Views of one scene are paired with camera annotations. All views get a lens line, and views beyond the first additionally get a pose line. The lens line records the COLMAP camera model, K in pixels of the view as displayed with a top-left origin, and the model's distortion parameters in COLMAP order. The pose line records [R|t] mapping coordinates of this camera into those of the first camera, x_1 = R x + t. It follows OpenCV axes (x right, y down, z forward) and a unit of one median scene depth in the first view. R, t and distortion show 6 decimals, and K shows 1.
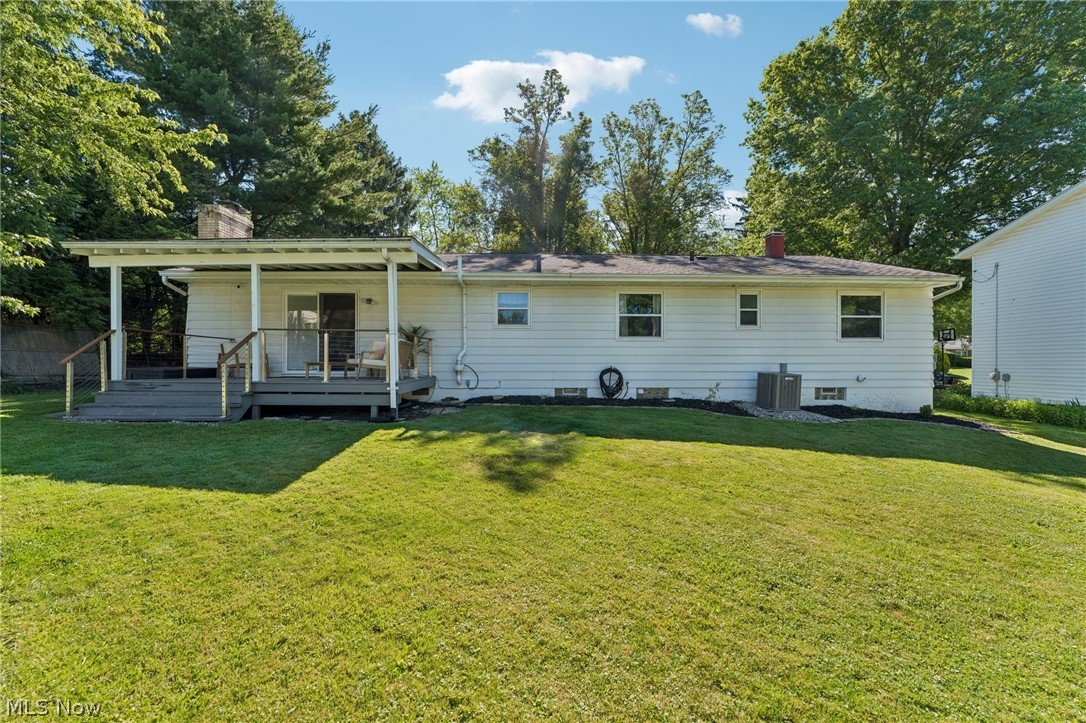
lens RADIAL K [[437.5, 0, 543.5], [0, 437.5, 361.4], [0, 0, 1]] dist [-0.005605, 0.000928]
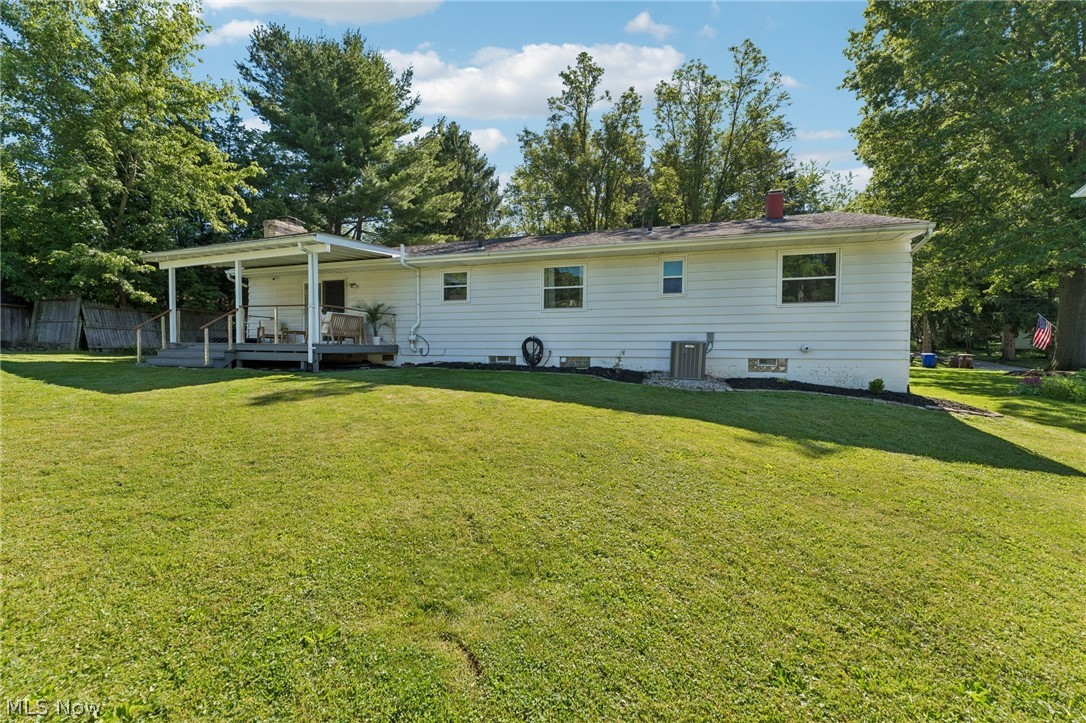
lens RADIAL K [[437.5, 0, 544.8], [0, 437.5, 360.5], [0, 0, 1]] dist [-0.005605, 0.000928]
pose [[0.942378, 0.012597, -0.334312, 0.531970], [-0.004287, 0.999663, 0.025585, 0.043227], [0.334521, -0.022678, 0.942115, -0.008756]]
